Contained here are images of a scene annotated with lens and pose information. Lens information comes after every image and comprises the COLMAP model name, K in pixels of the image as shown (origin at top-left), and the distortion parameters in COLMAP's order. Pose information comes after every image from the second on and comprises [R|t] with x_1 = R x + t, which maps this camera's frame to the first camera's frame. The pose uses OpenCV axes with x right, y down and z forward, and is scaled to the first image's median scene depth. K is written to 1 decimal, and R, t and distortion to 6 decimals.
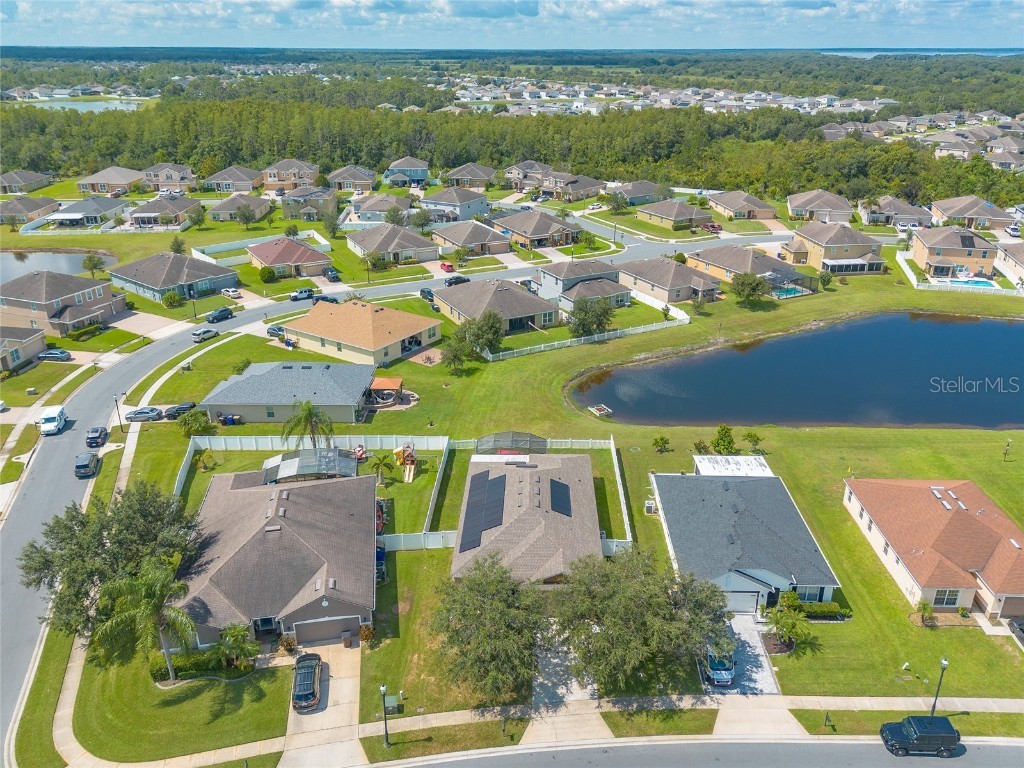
lens RADIAL K [[756.3, 0, 528.3], [0, 756.3, 384.1], [0, 0, 1]] dist [0.085936, -0.096482]
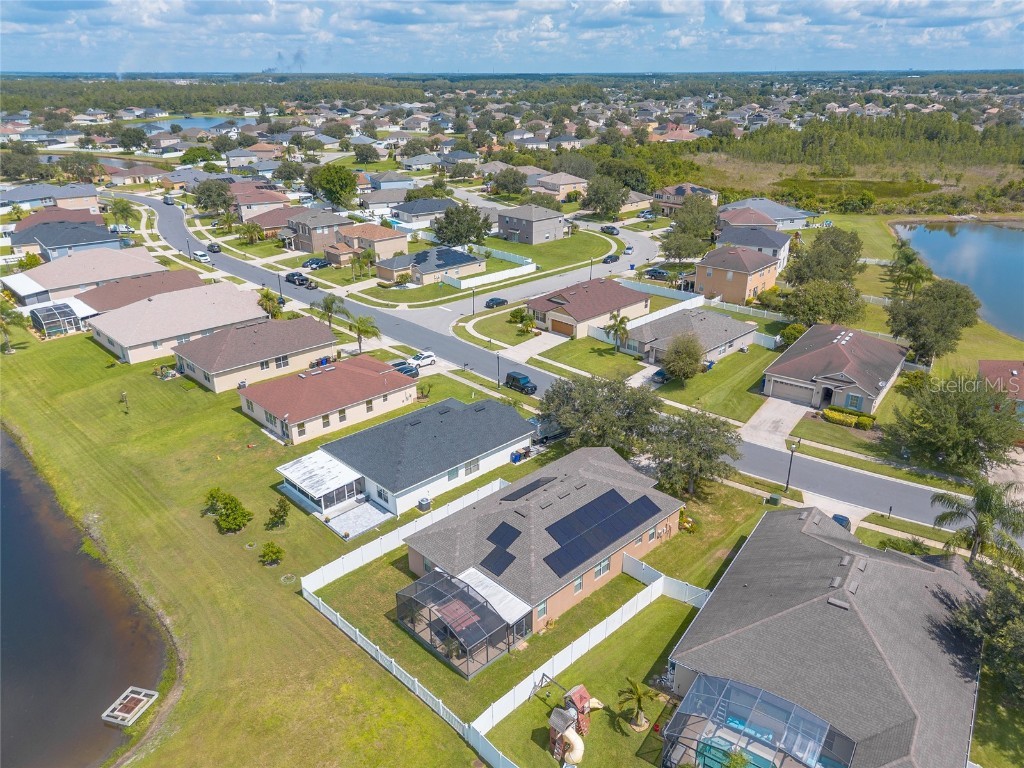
lens RADIAL K [[725.6, 0, 511.3], [0, 725.6, 382.7], [0, 0, 1]] dist [0.070394, -0.066284]
pose [[-0.709330, -0.276658, 0.648314, -0.261968], [0.282054, 0.731507, 0.620759, -0.272963], [-0.645984, 0.623183, -0.440848, 0.726403]]
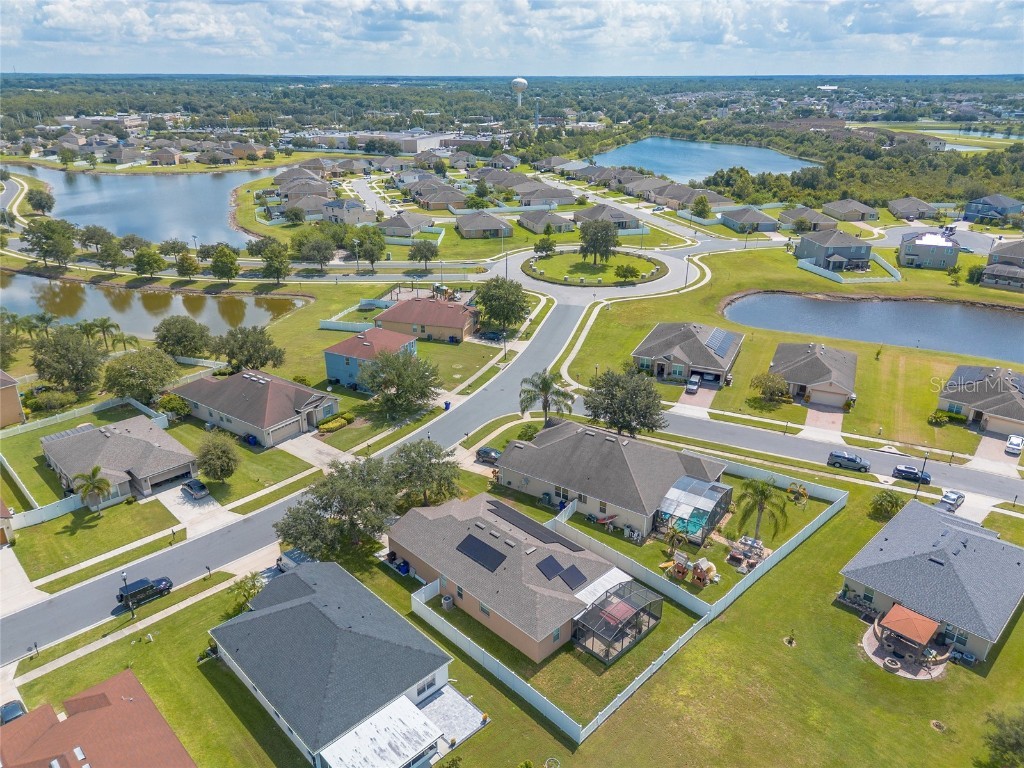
lens RADIAL K [[725.6, 0, 511.3], [0, 725.6, 382.7], [0, 0, 1]] dist [0.070394, -0.066284]
pose [[-0.701004, 0.271357, -0.659514, 0.333141], [-0.289869, 0.736528, 0.611148, -0.351366], [0.651590, 0.619590, -0.437651, 0.724189]]
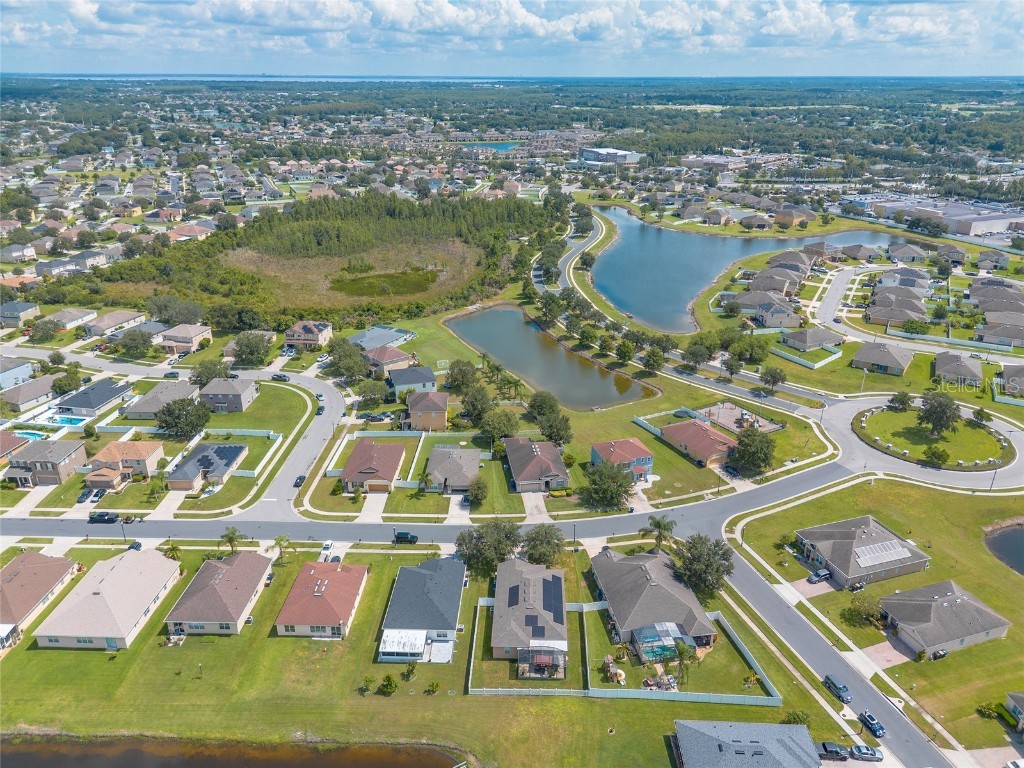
lens RADIAL K [[726.7, 0, 512.0], [0, 726.7, 384.0], [0, 0, 1]] dist [0.076400, -0.080305]
pose [[-0.999806, -0.013695, 0.014143, 0.015436], [0.000823, 0.688689, 0.725056, -0.864255], [-0.019670, 0.724927, -0.688545, 1.039745]]
